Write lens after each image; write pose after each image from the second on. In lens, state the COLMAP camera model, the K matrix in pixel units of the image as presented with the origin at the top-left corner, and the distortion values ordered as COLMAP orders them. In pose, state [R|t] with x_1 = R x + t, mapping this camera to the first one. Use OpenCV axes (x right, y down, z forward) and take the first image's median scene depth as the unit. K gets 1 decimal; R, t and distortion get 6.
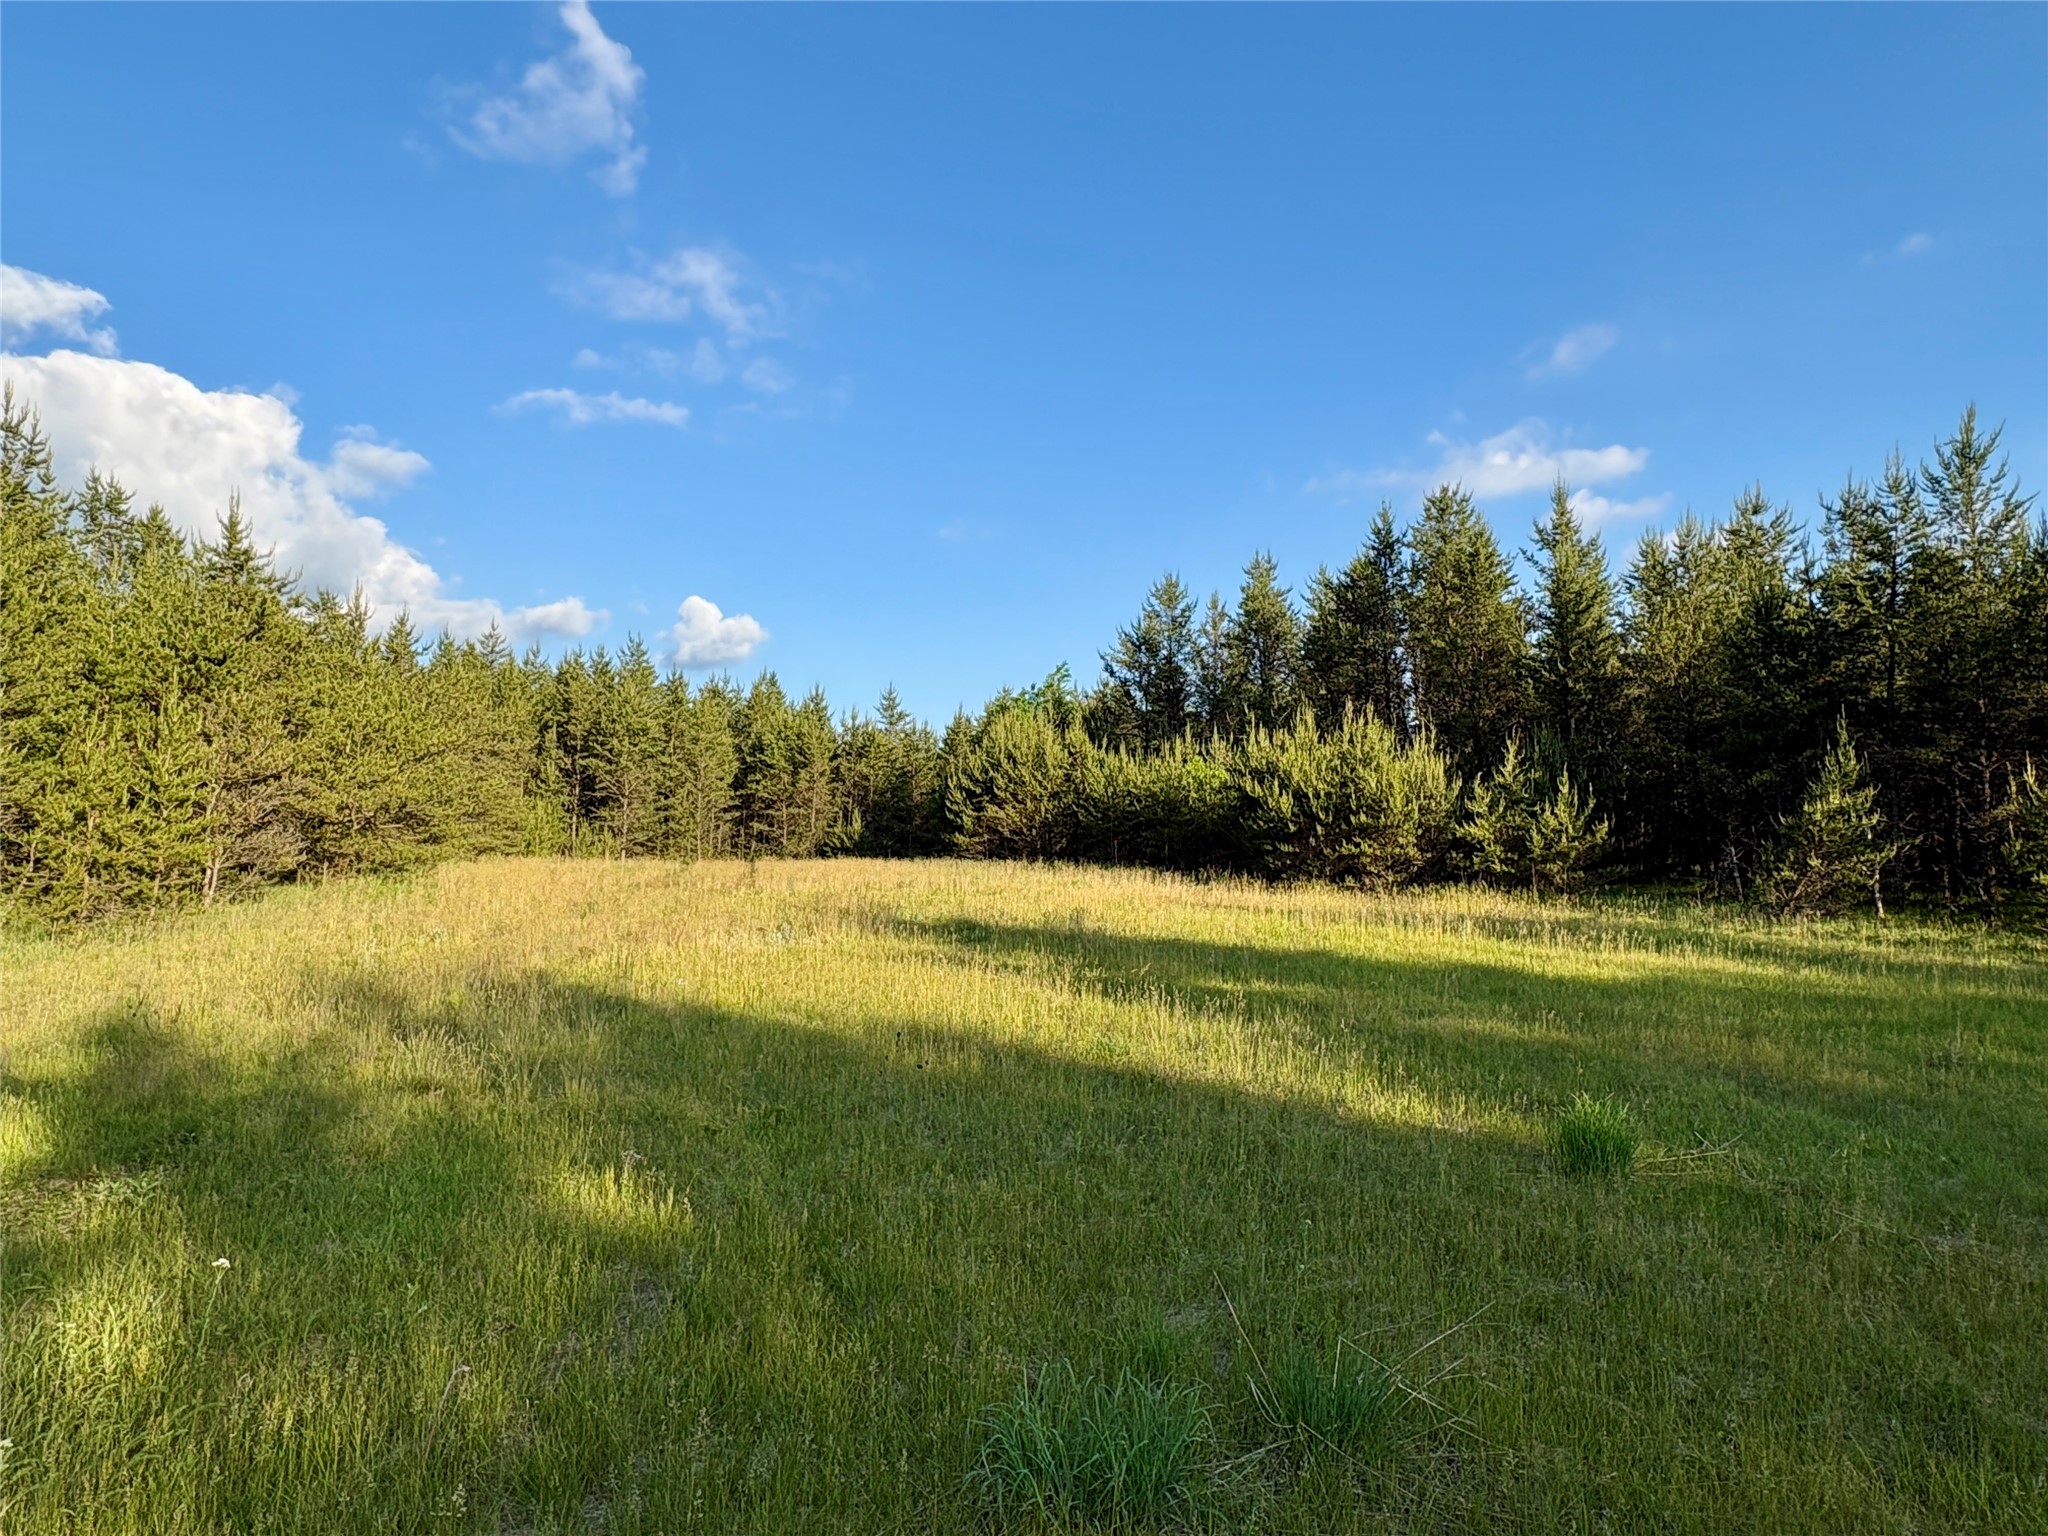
lens RADIAL K [[1240.1, 0, 1024.7], [0, 1240.1, 766.4], [0, 0, 1]] dist [-0.016703, 0.003647]
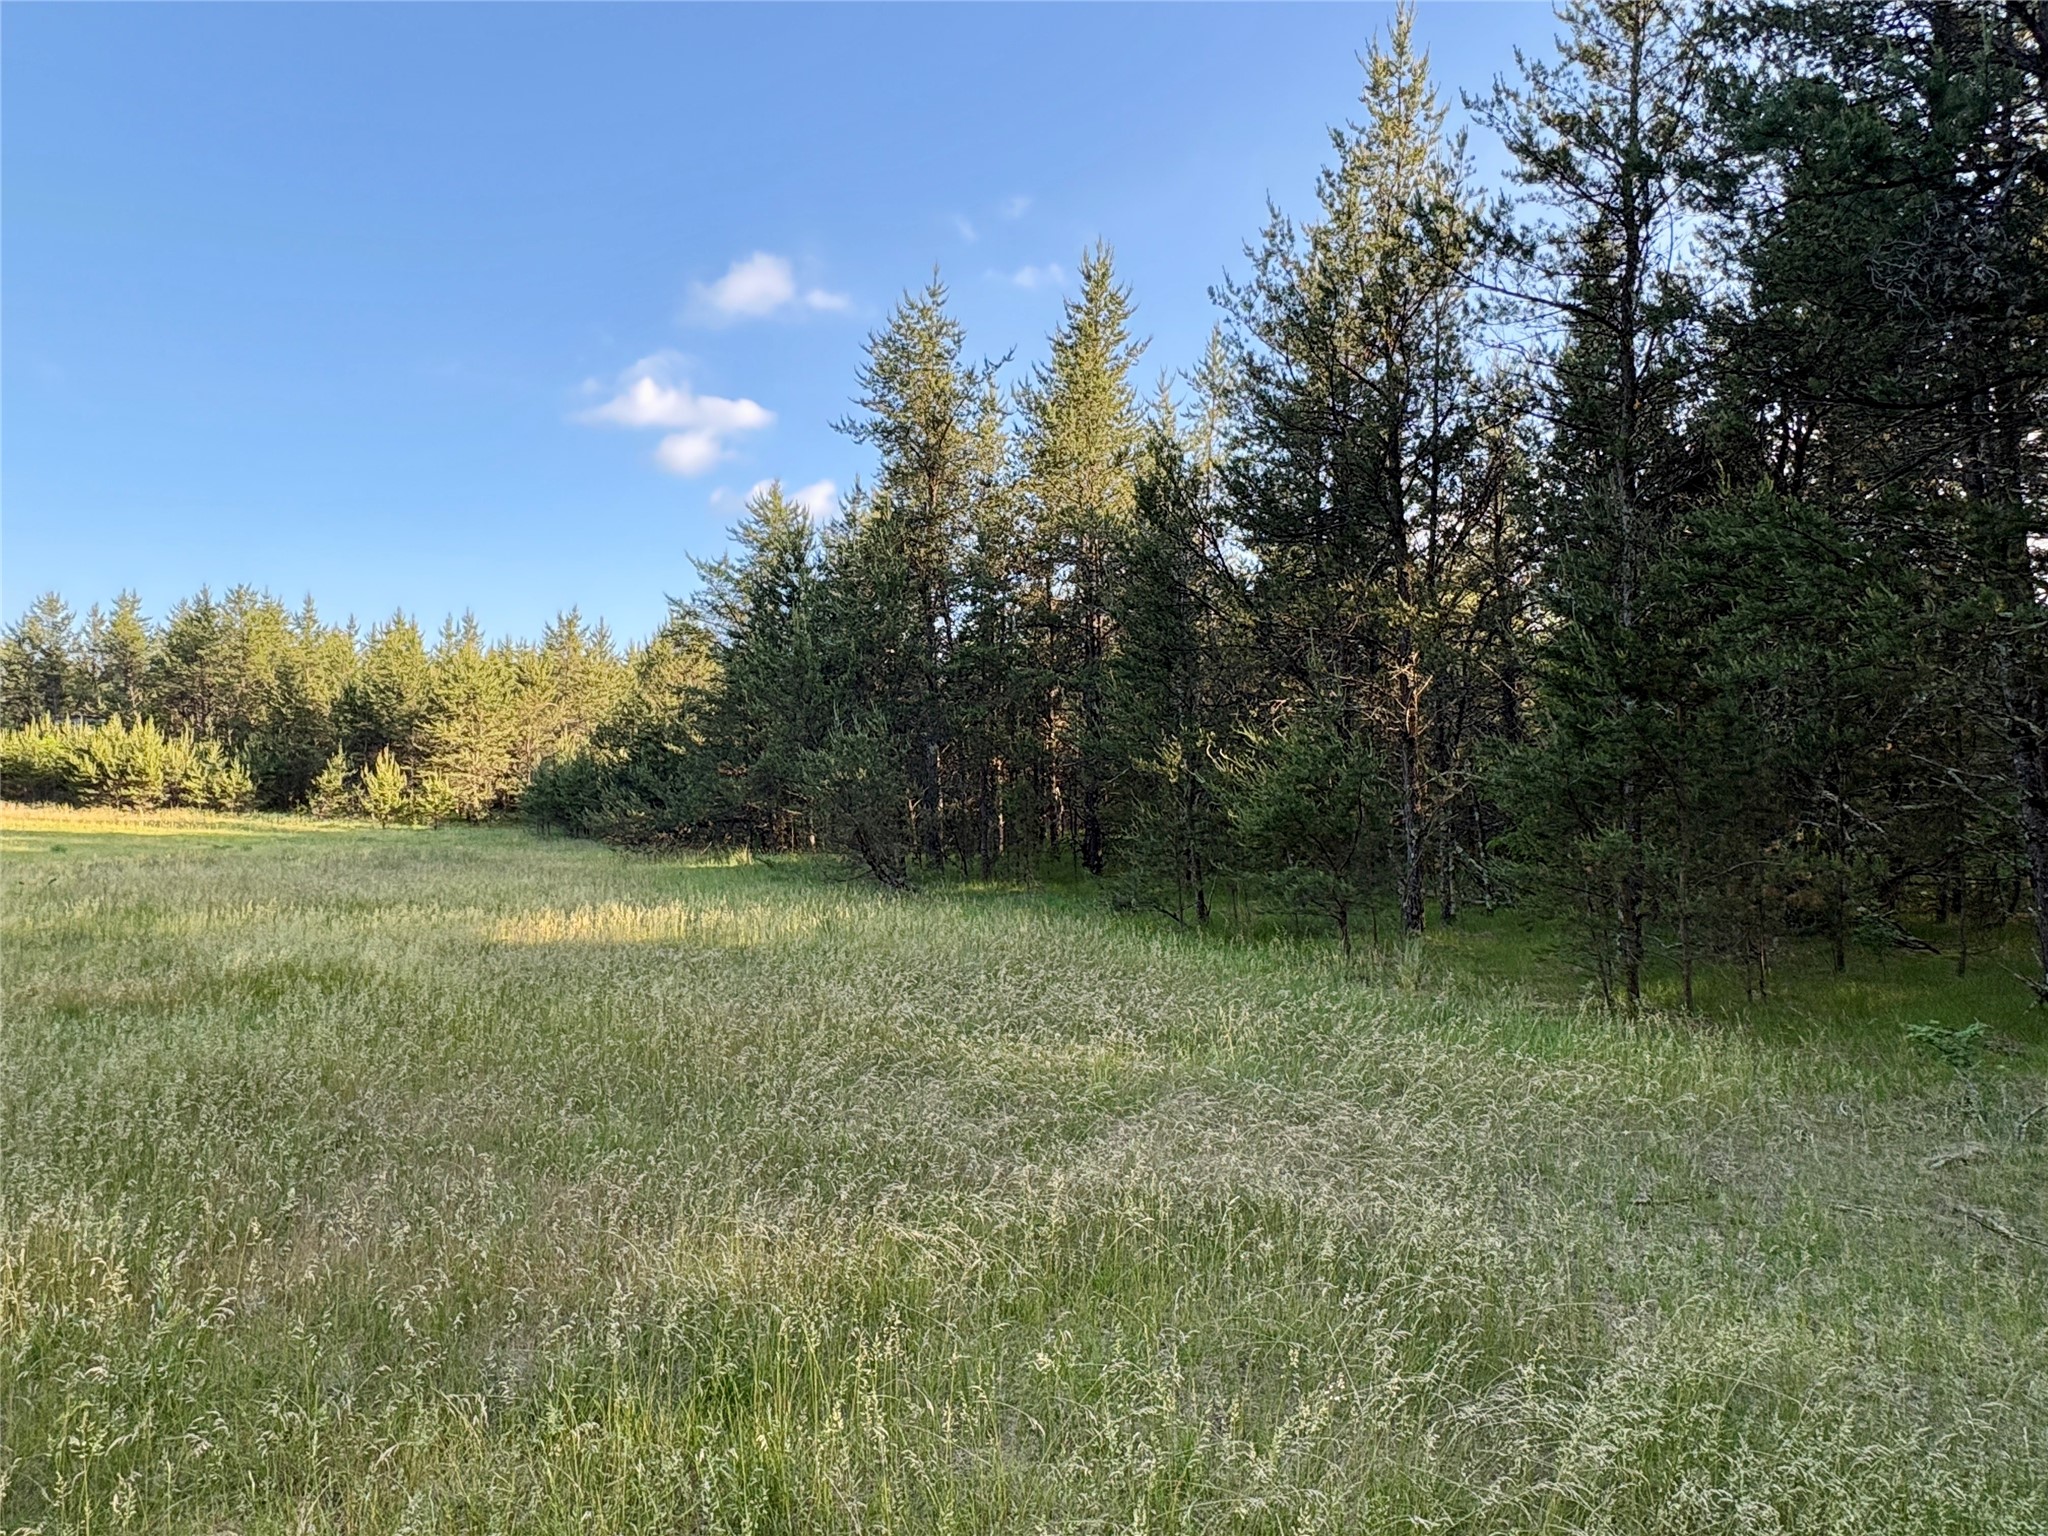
lens RADIAL K [[1200.5, 0, 1021.4], [0, 1200.5, 773.5], [0, 0, 1]] dist [0.006795, 0.000291]
pose [[0.729775, 0.014343, 0.683537, -0.010923], [-0.054296, 0.997838, 0.037031, -0.060184], [-0.681528, -0.064137, 0.728976, -0.744248]]
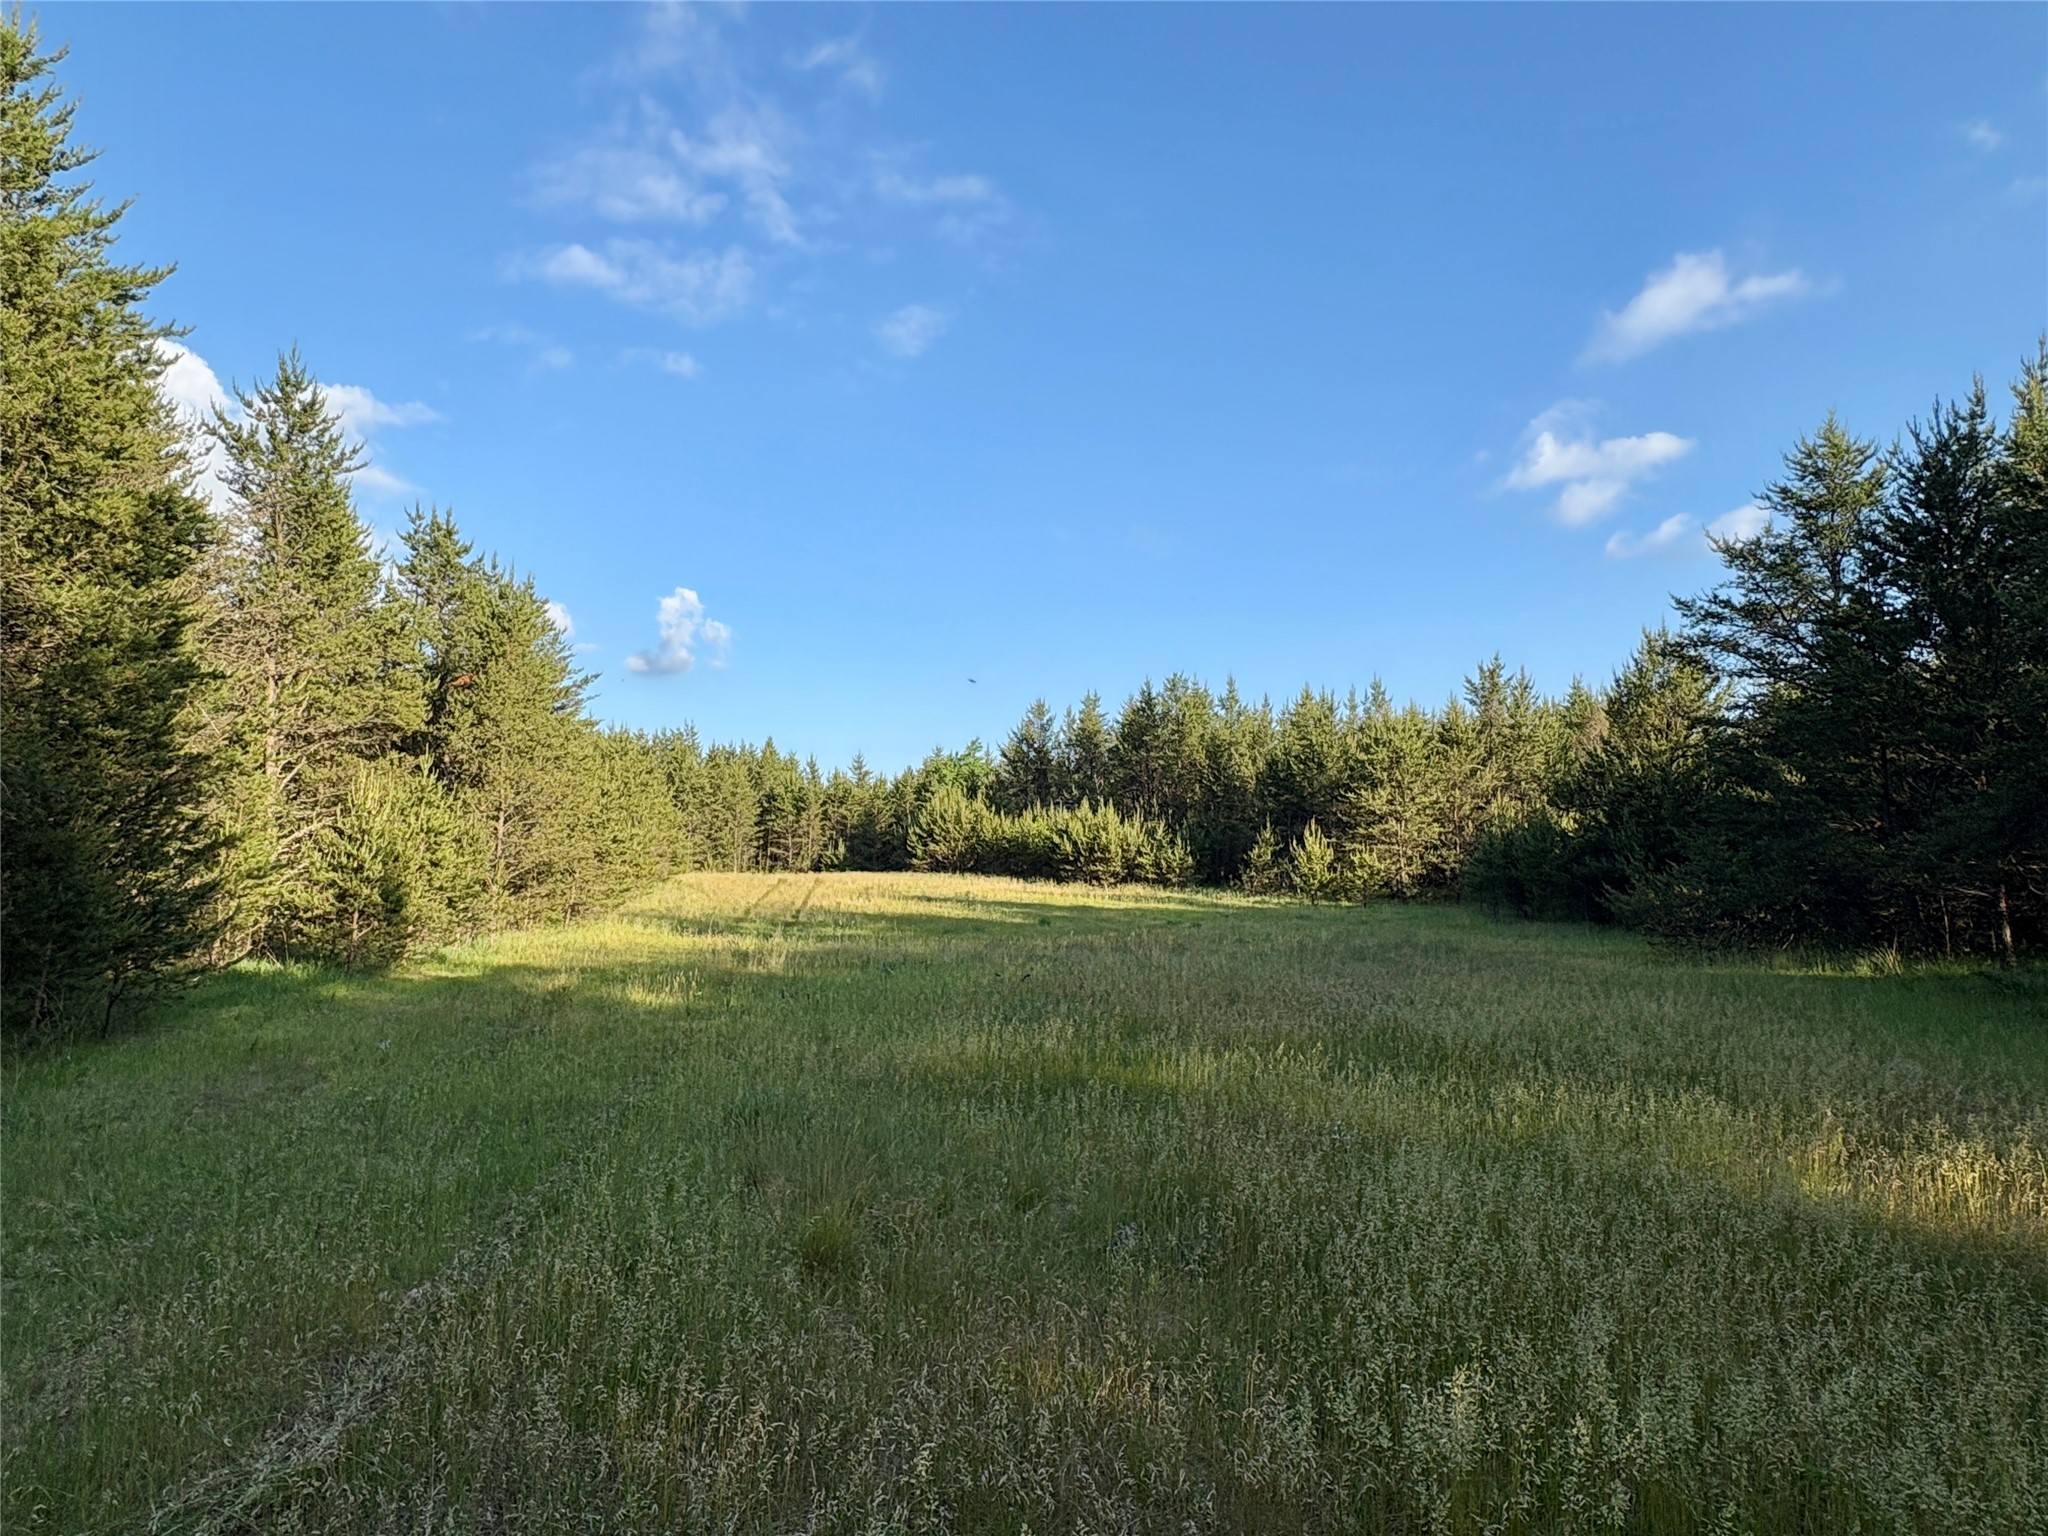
lens RADIAL K [[1200.5, 0, 1025.1], [0, 1200.5, 768.4], [0, 0, 1]] dist [0.006795, 0.000291]
pose [[0.998299, 0.002738, 0.058244, 0.005259], [-0.002168, 0.999949, -0.009836, -0.046424], [-0.058268, 0.009693, 0.998254, -0.587920]]
